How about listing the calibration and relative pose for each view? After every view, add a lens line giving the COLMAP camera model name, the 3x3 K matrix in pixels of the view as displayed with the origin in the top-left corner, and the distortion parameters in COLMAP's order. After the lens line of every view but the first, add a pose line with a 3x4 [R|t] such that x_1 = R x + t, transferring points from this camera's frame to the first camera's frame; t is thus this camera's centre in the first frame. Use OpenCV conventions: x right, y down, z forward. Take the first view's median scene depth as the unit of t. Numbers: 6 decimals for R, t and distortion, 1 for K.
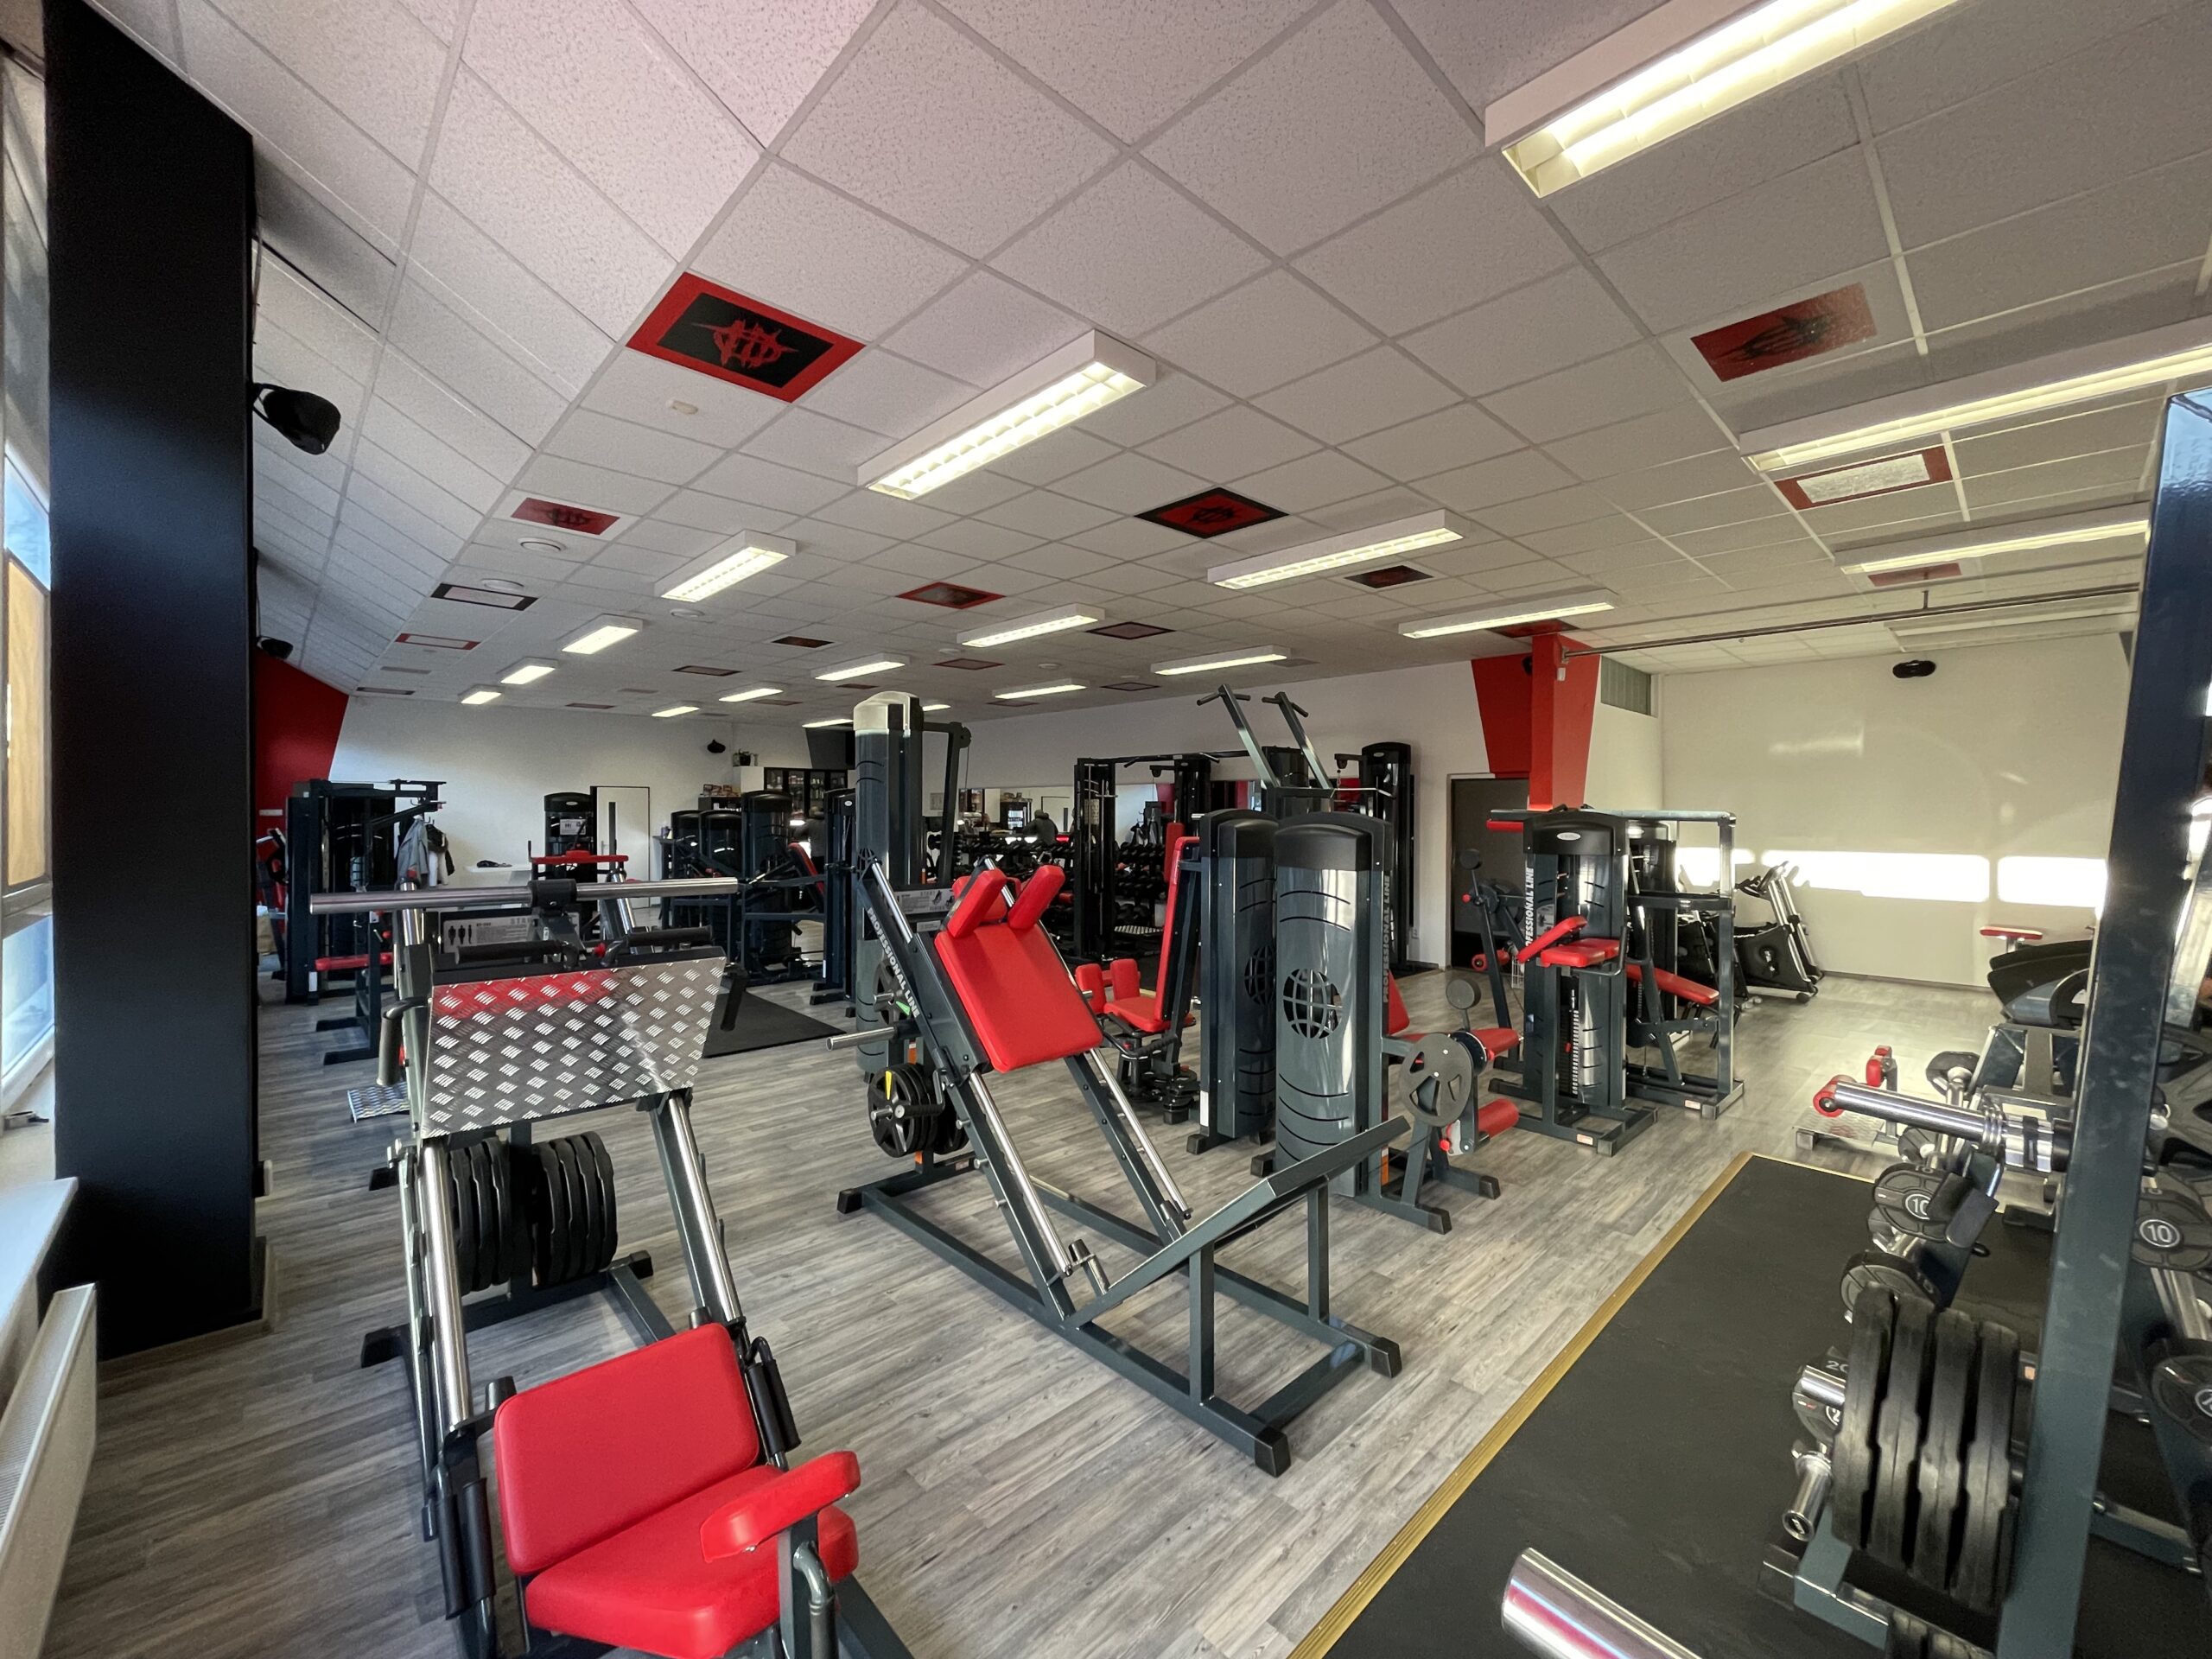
lens RADIAL K [[892.5, 0, 1107.4], [0, 892.5, 826.1], [0, 0, 1]] dist [-0.001692, -0.000129]
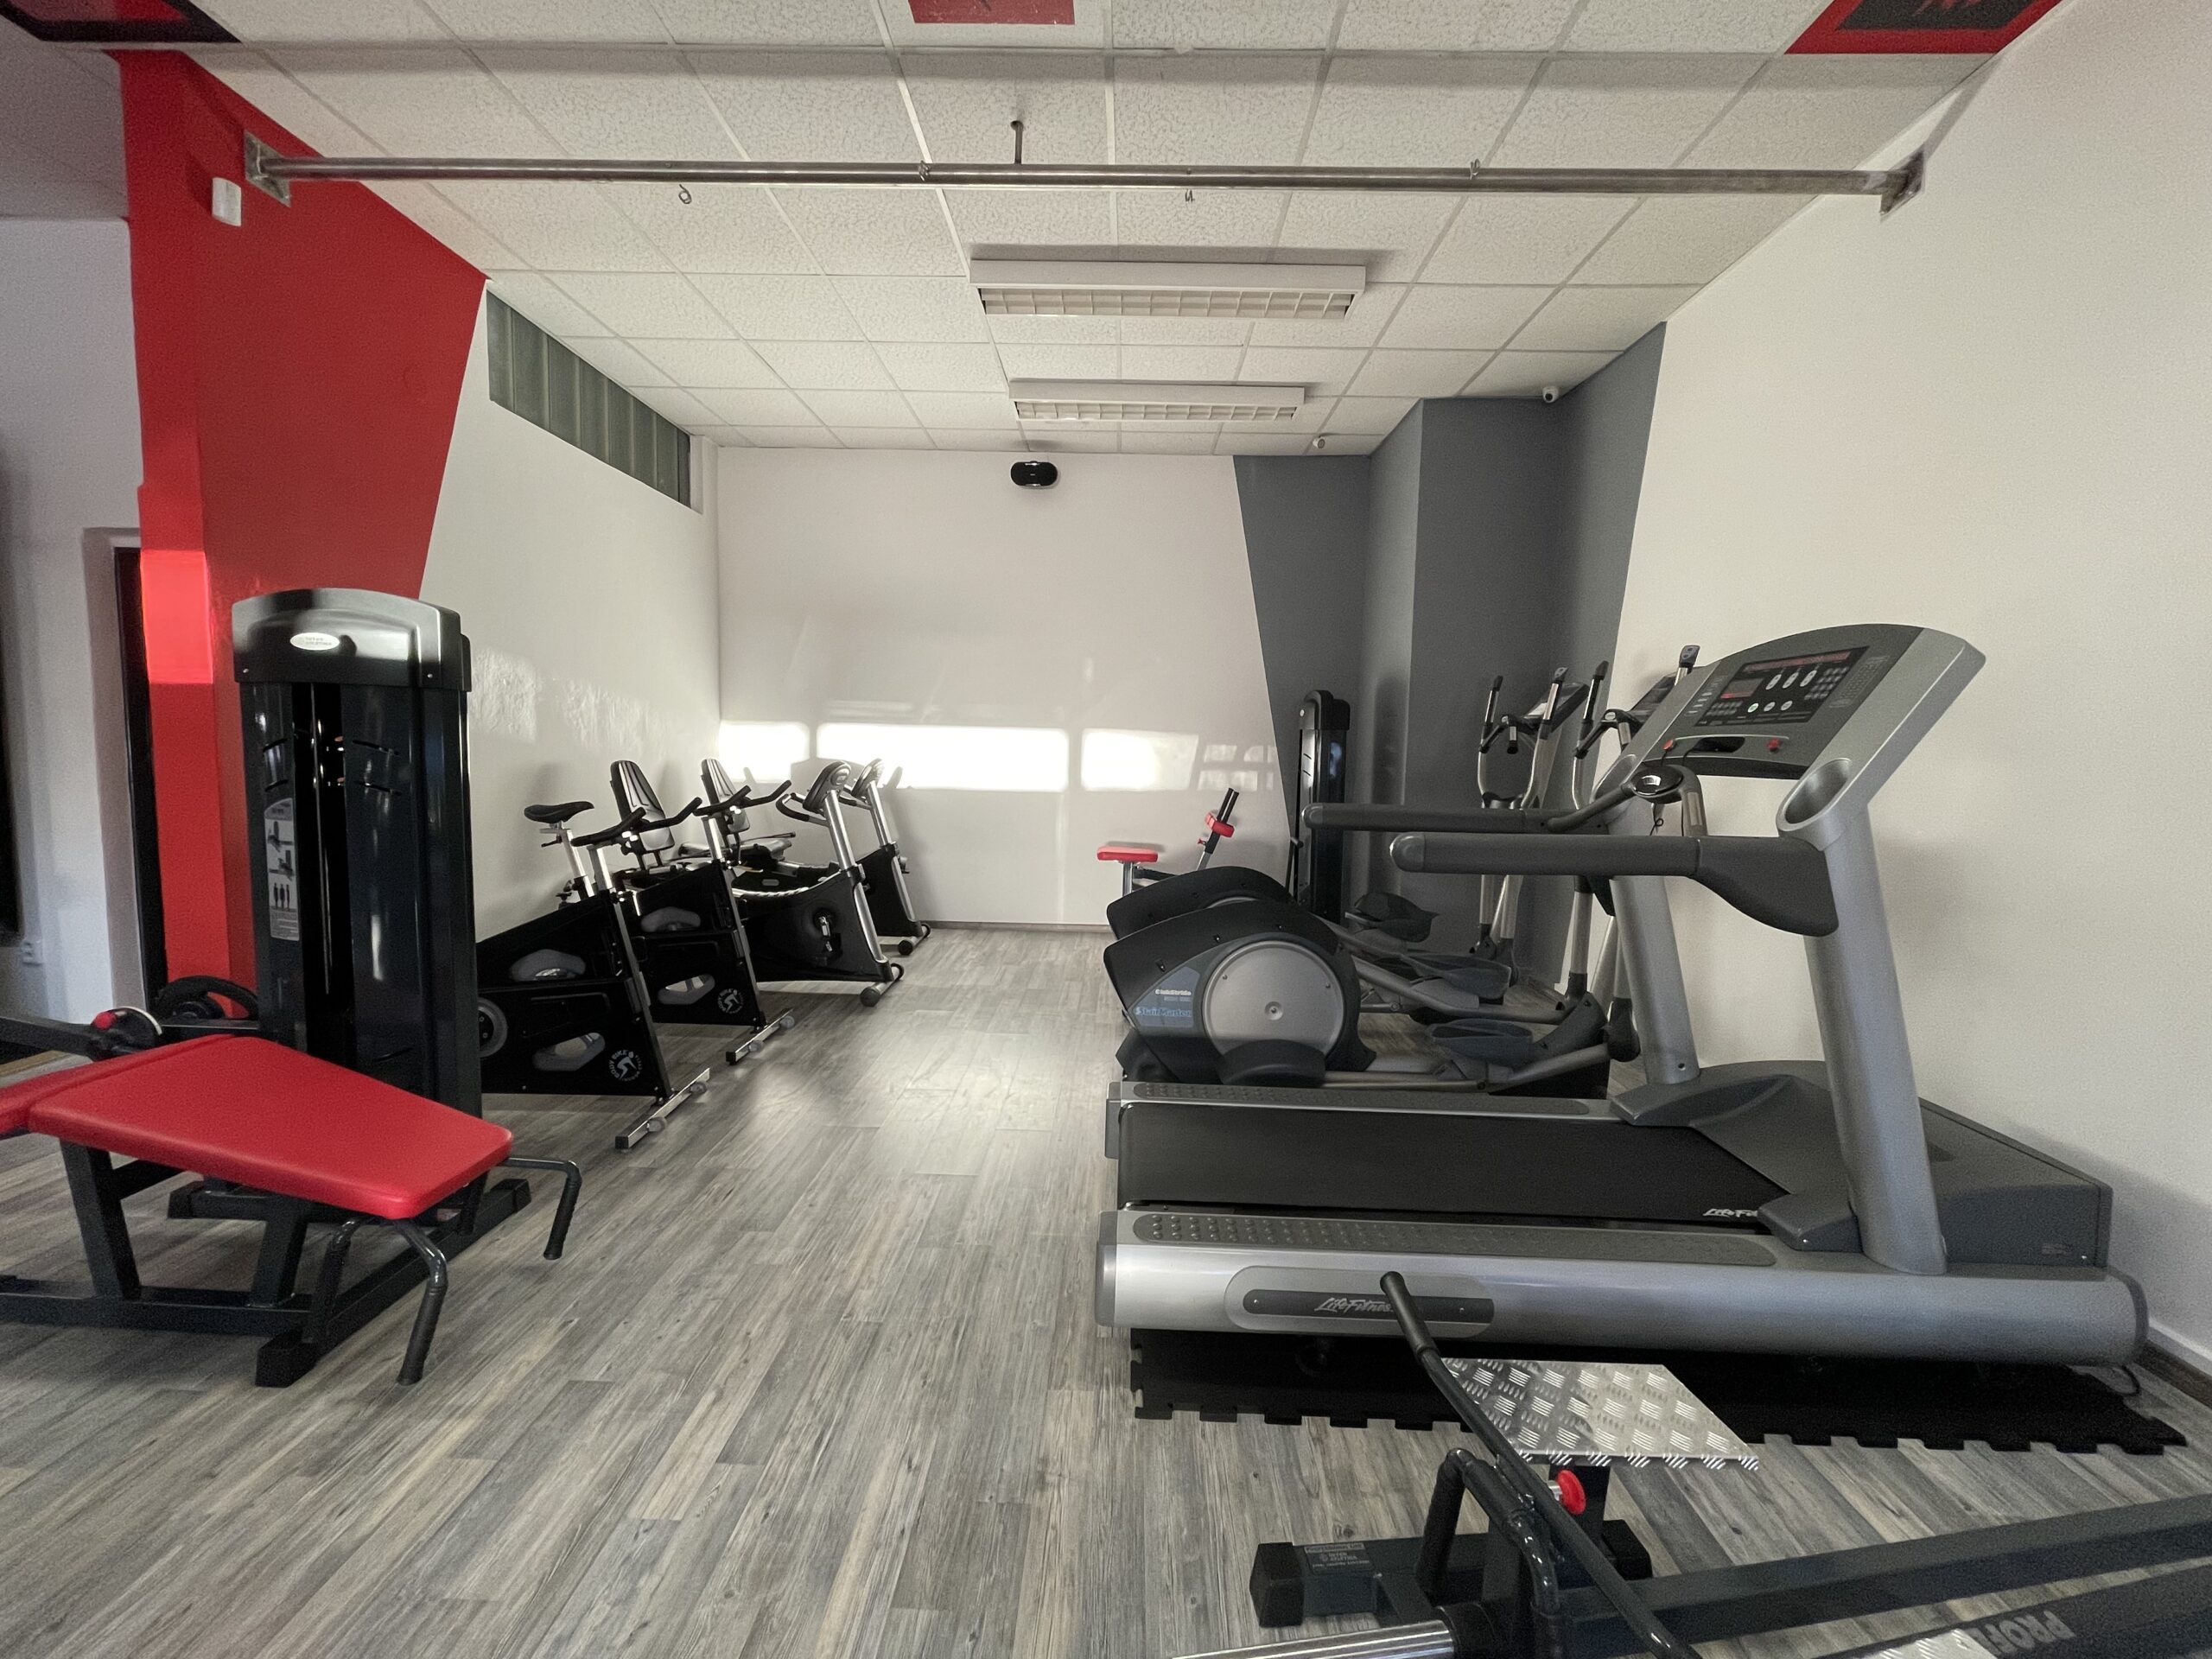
lens RADIAL K [[892.5, 0, 1108.0], [0, 892.5, 824.9], [0, 0, 1]] dist [-0.001692, -0.000129]
pose [[0.709857, -0.045590, 0.702869, 0.505839], [-0.015462, 0.996654, 0.080261, 0.037959], [-0.704176, -0.067841, 0.706777, 0.513465]]
